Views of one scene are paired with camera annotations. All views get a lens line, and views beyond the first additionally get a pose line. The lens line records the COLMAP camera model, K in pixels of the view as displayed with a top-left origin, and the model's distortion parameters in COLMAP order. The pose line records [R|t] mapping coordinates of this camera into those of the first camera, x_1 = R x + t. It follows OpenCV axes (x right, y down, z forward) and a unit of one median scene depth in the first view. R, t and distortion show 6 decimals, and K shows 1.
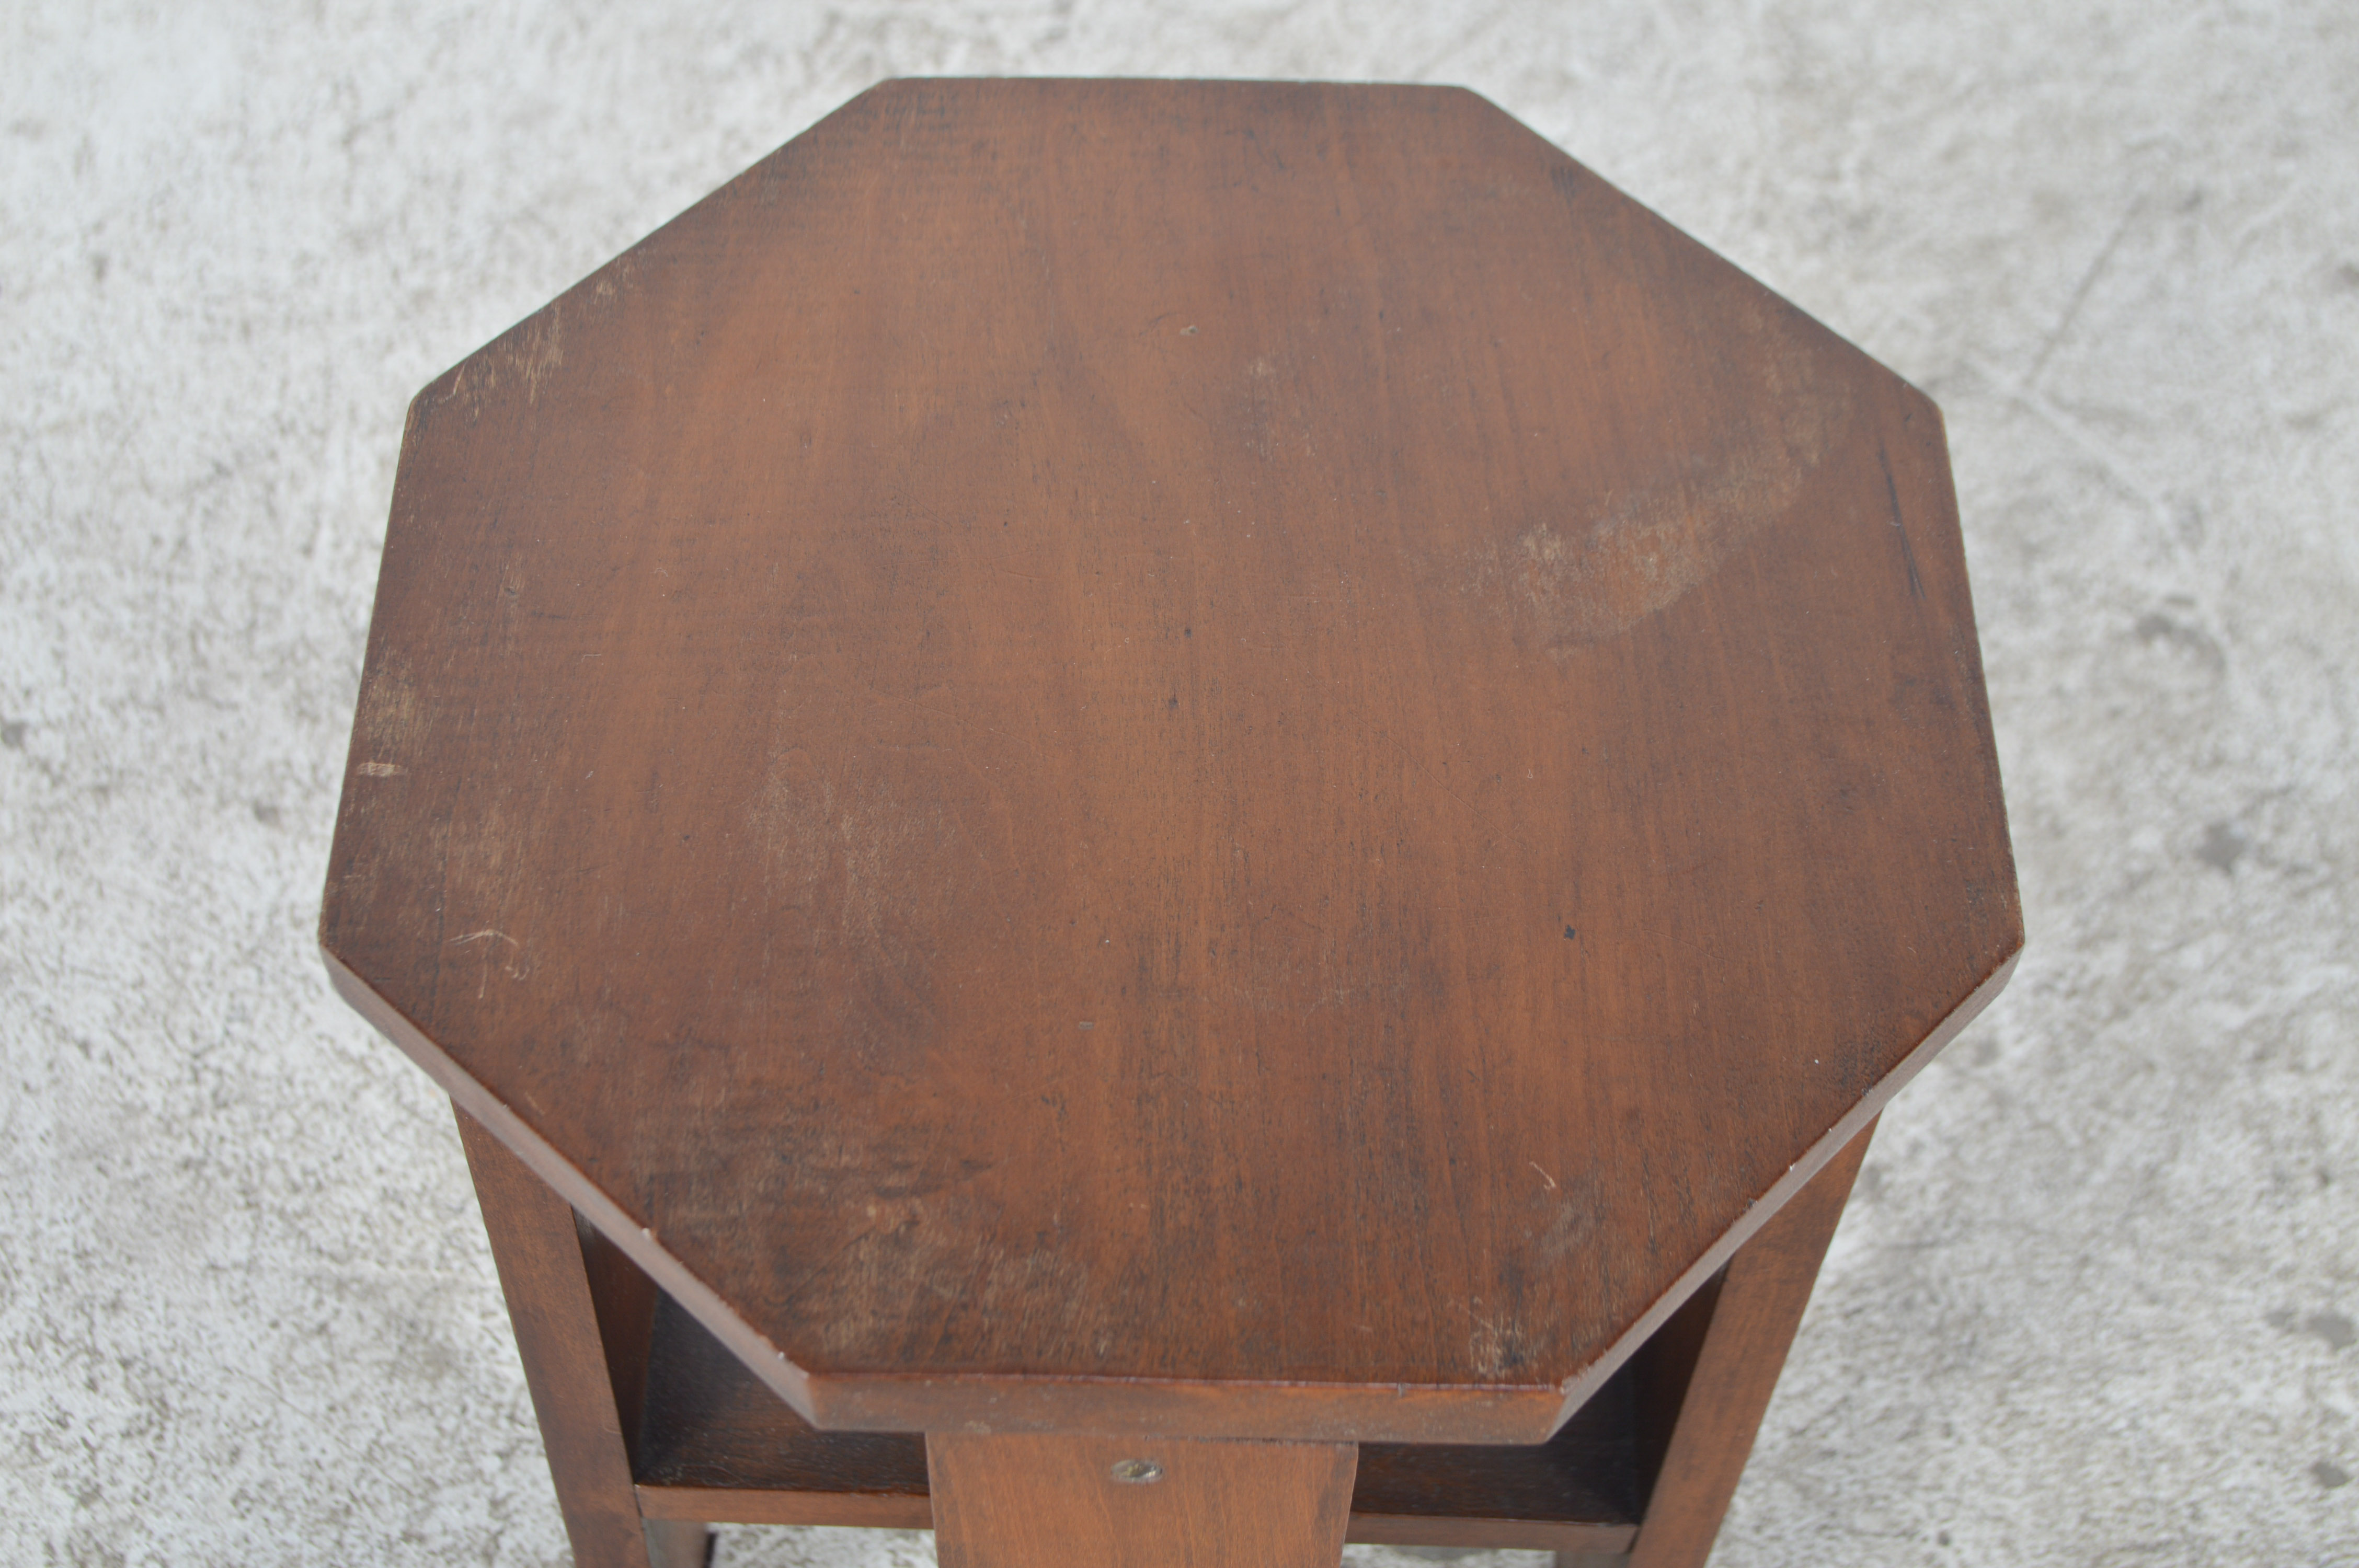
lens RADIAL K [[3560.9, 0, 1170.1], [0, 3560.9, 784.3], [0, 0, 1]] dist [-0.017901, 0.000000]
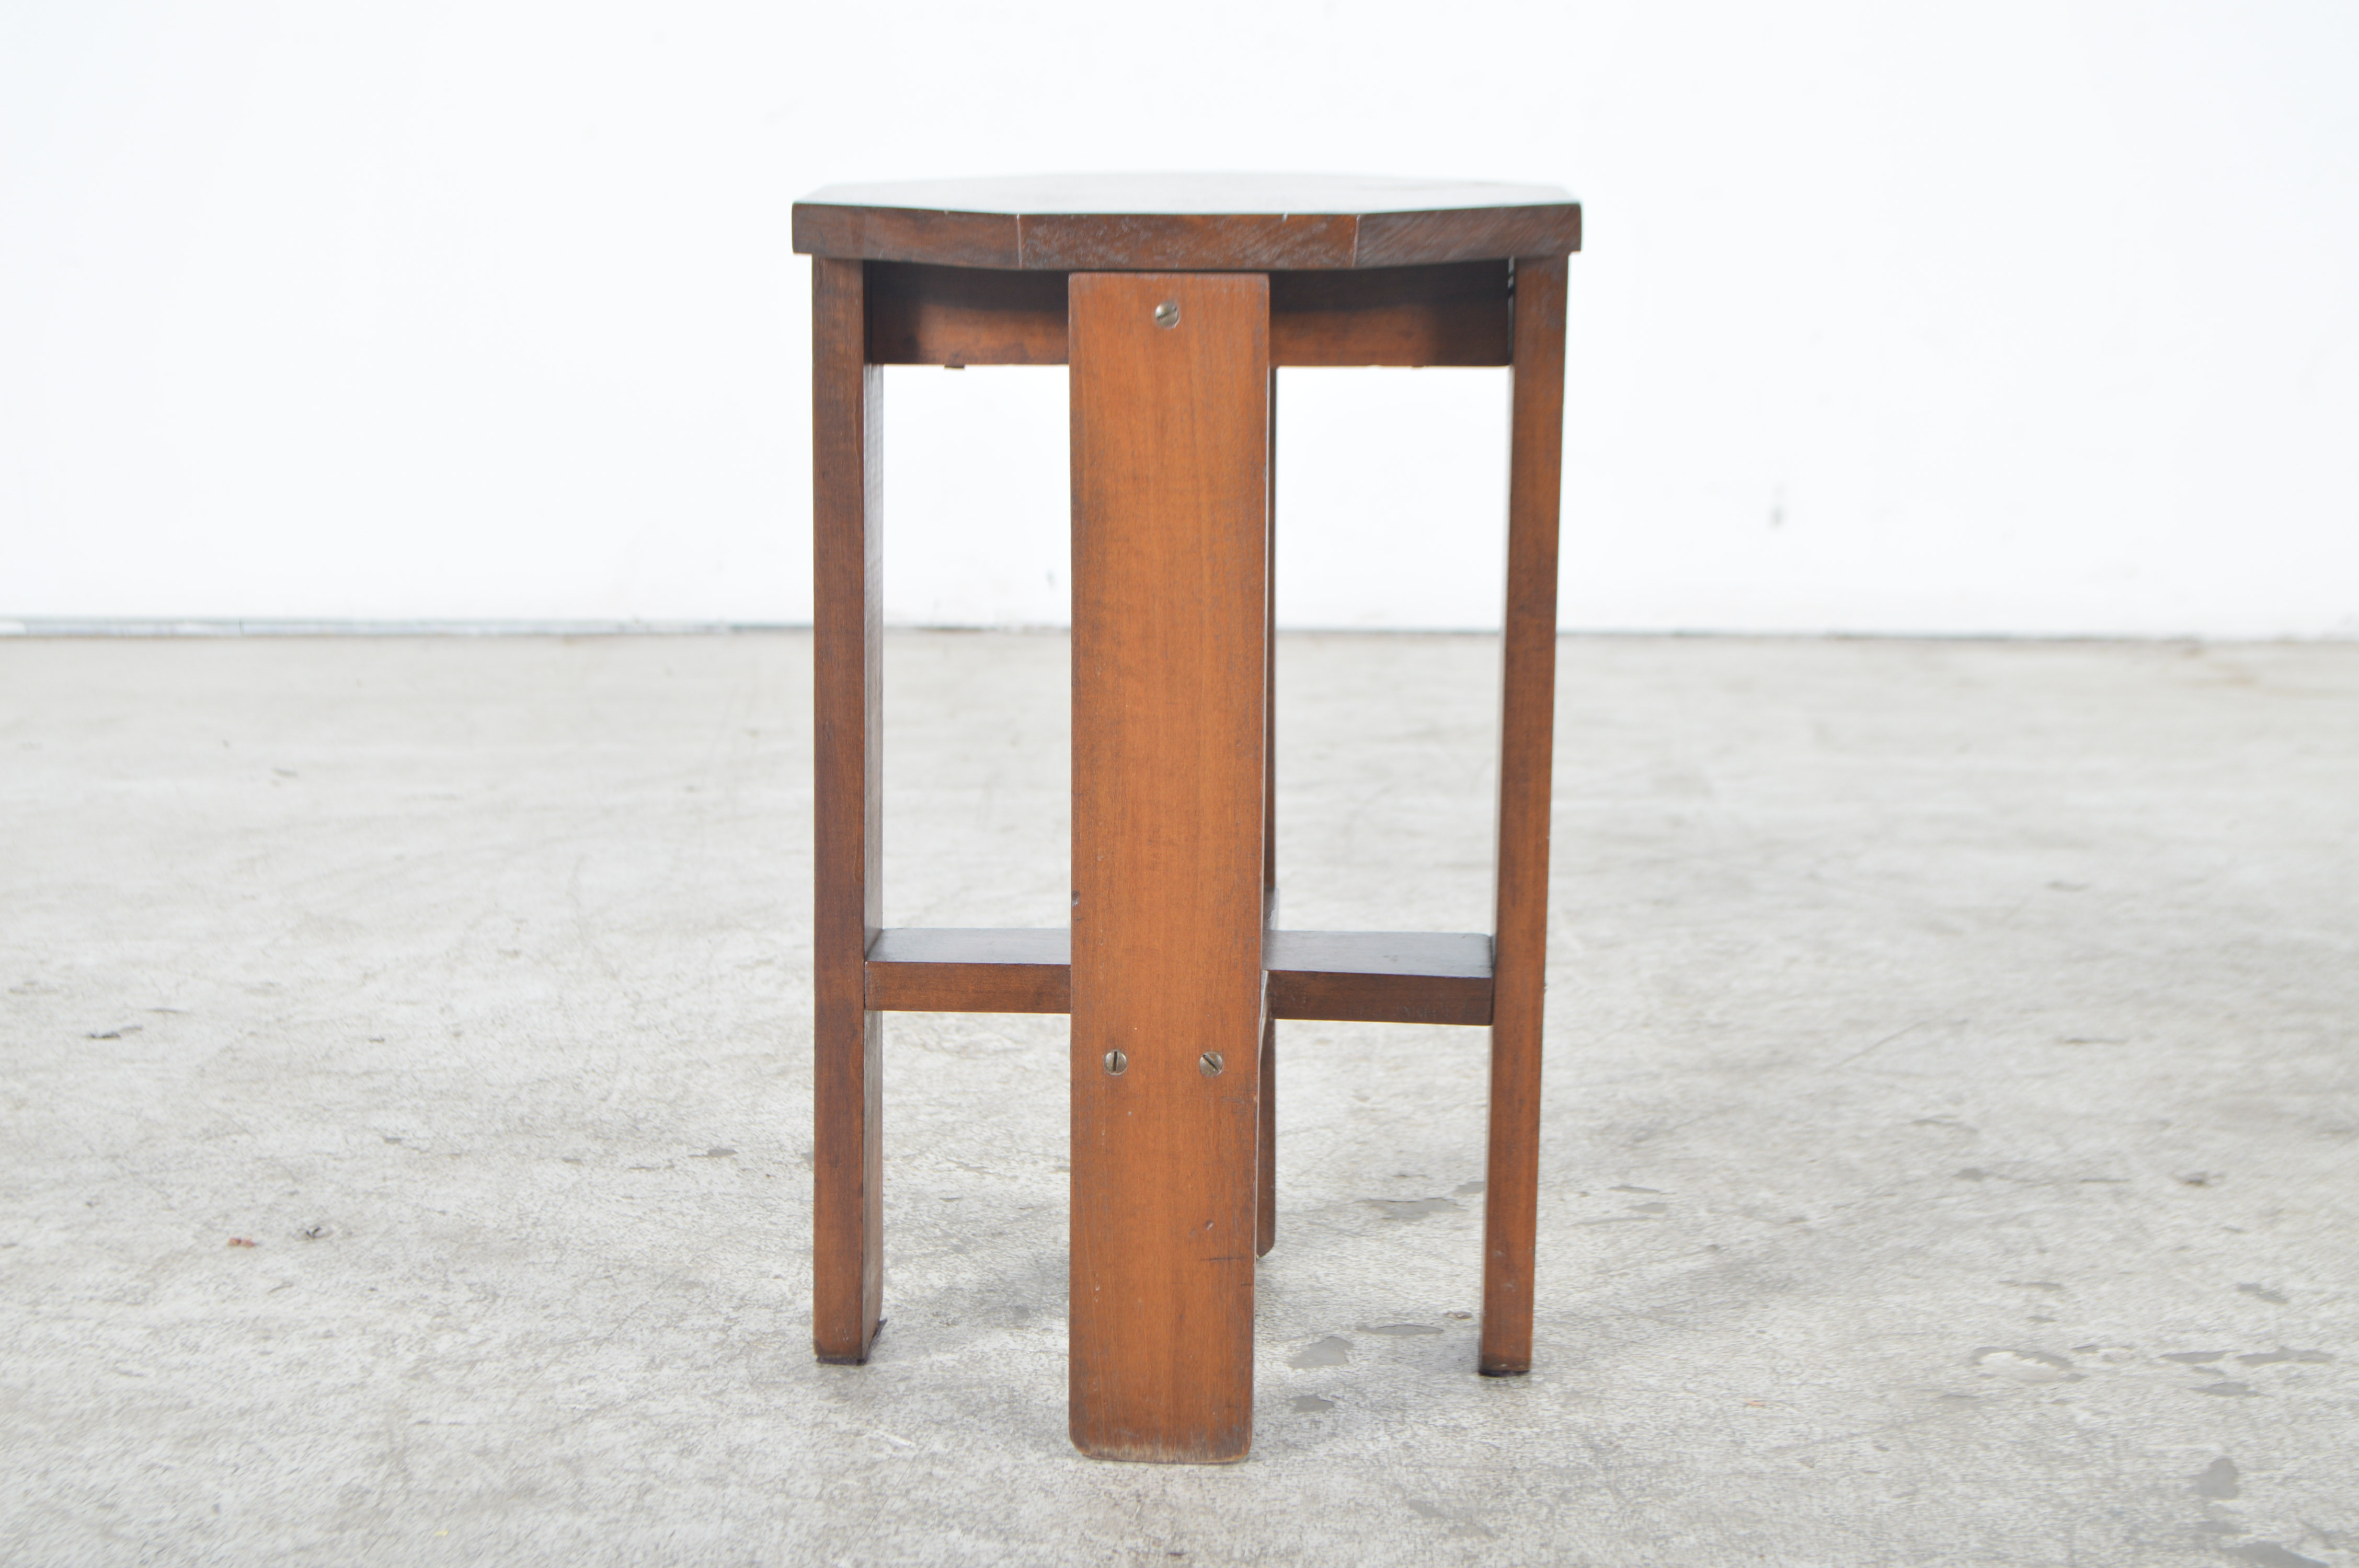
lens RADIAL K [[4516.0, 0, 1167.8], [0, 4516.0, 797.7], [0, 0, 1]] dist [-0.004327, 0.000000]
pose [[0.999639, -0.011250, -0.024402, 0.028054], [-0.009037, 0.714495, -0.699583, 1.210897], [0.025306, 0.699550, 0.714135, -0.388905]]
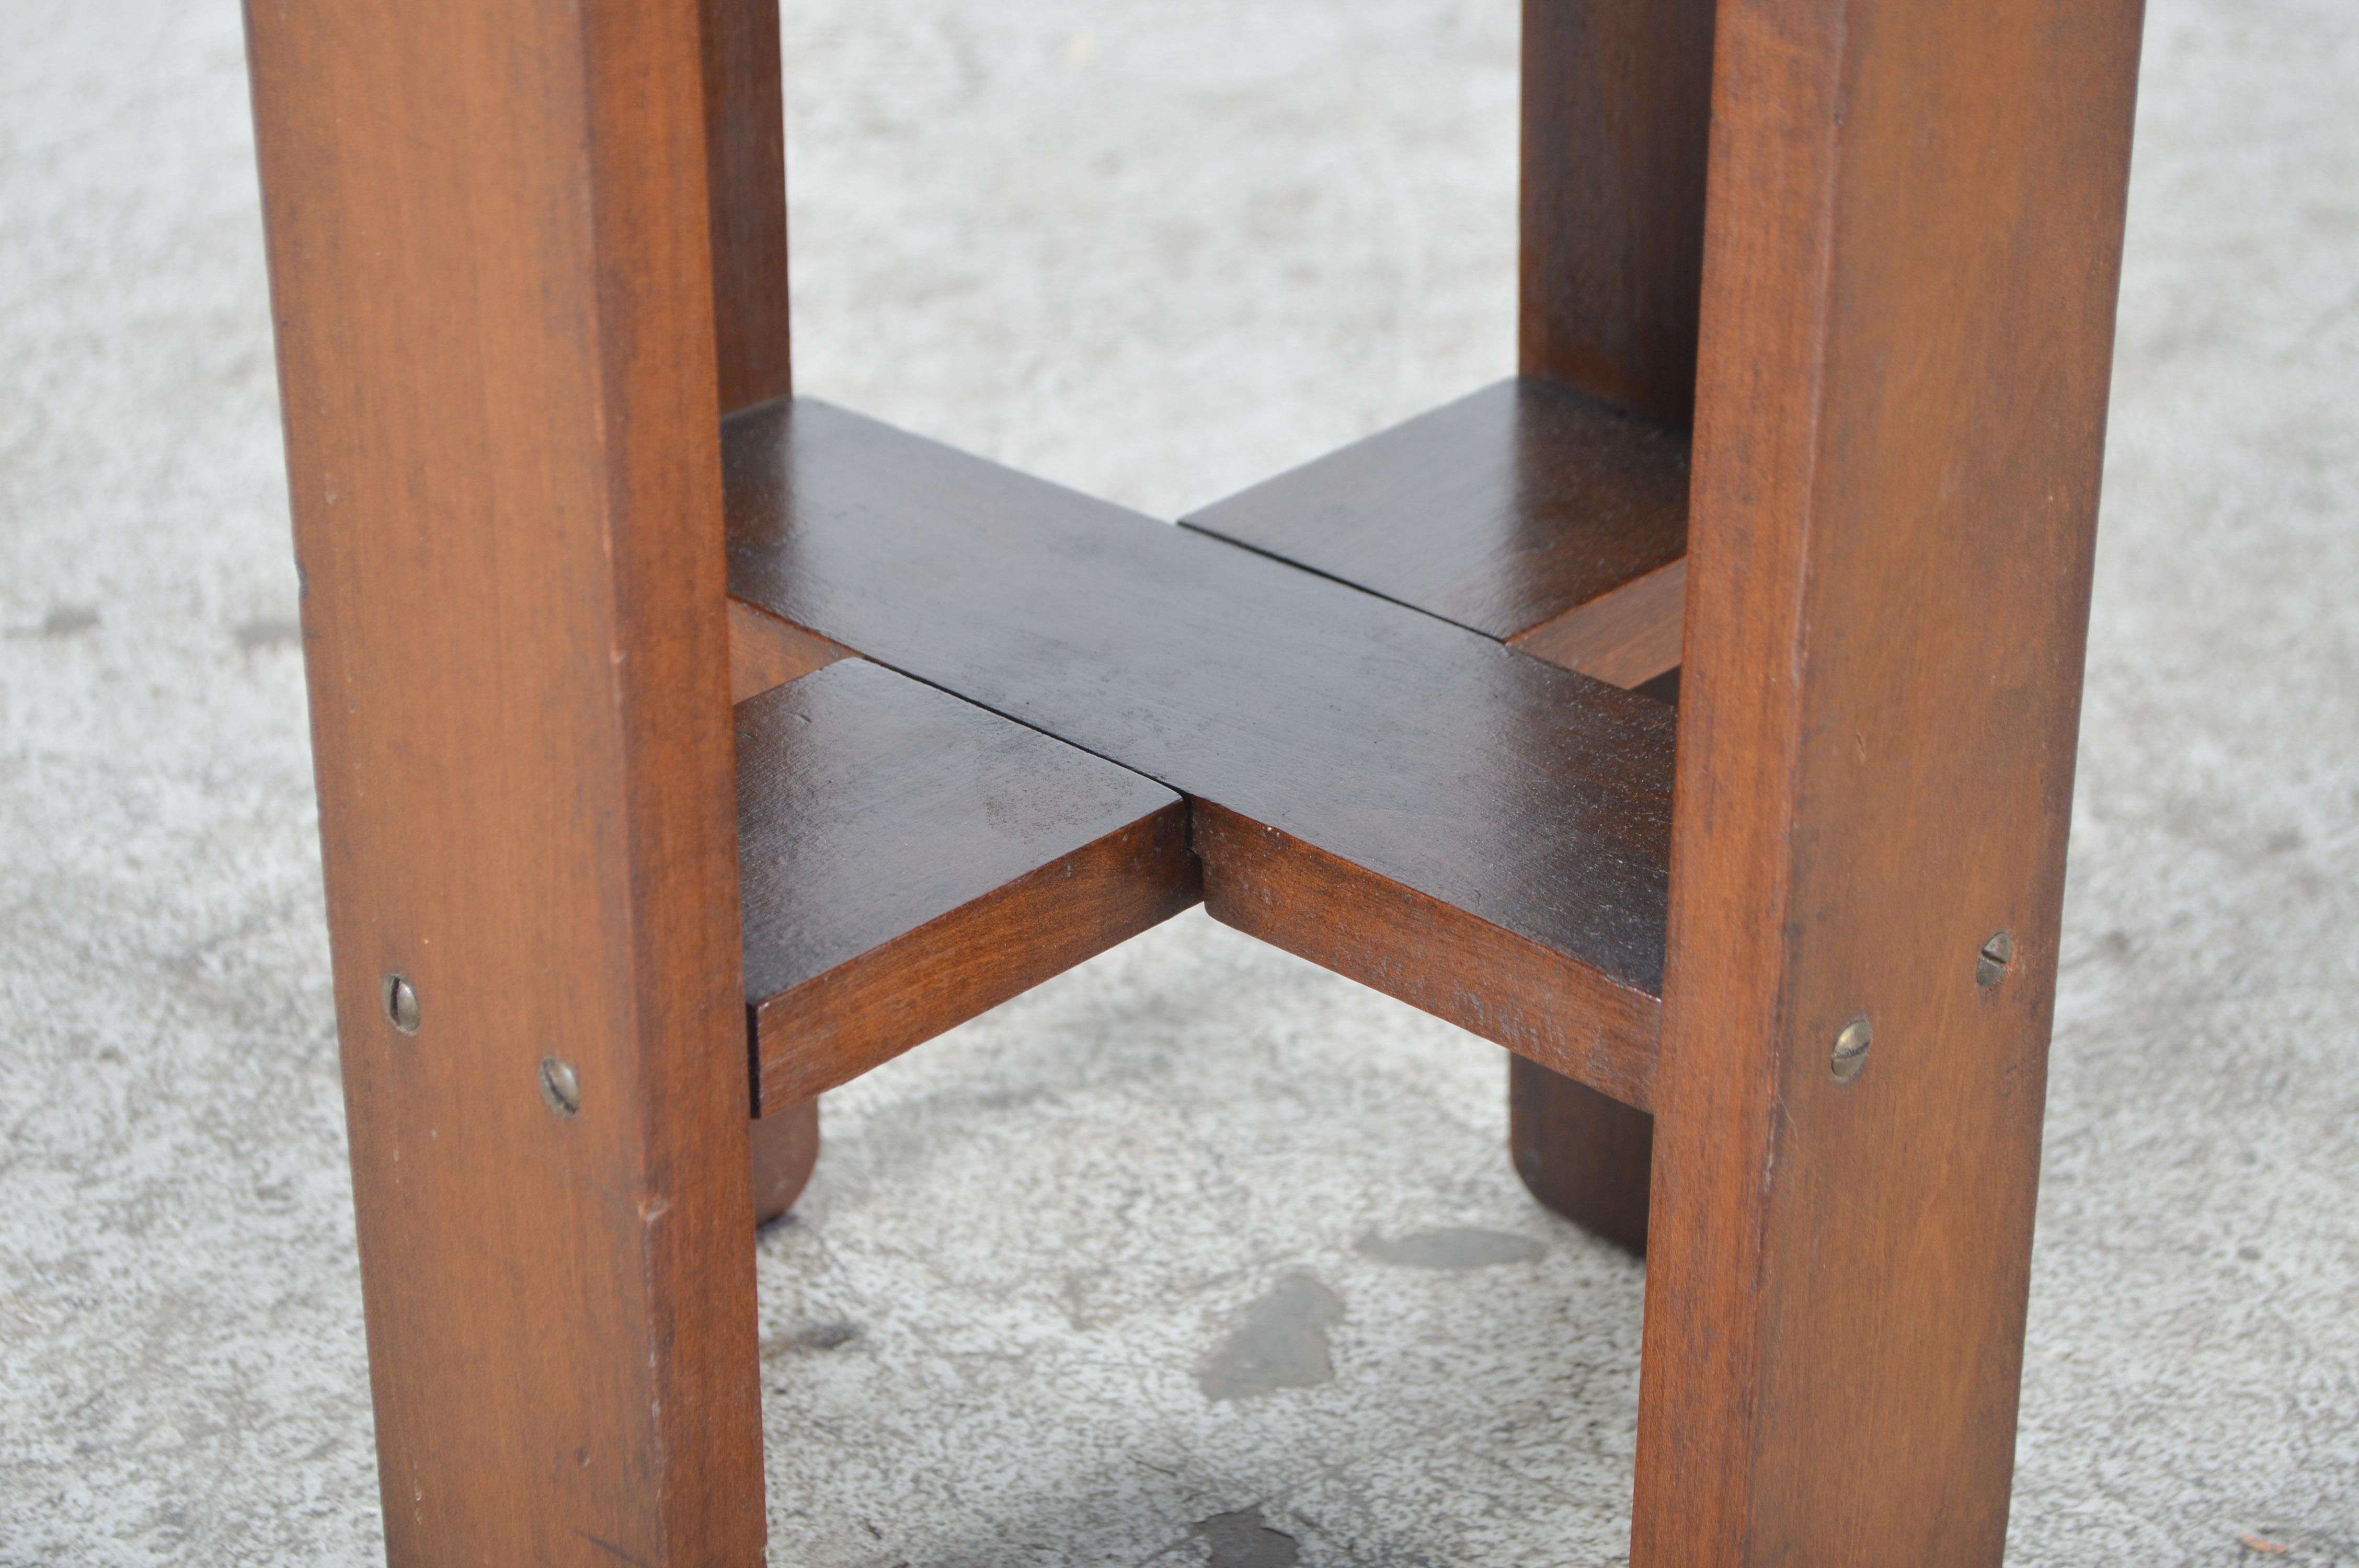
lens RADIAL K [[5346.5, 0, 1182.5], [0, 5346.5, 784.7], [0, 0, 1]] dist [0.049659, 0.000000]
pose [[0.999742, -0.005859, -0.021960, 0.045993], [-0.005248, 0.880575, -0.473878, 0.548268], [0.022114, 0.473871, 0.880316, 0.109668]]
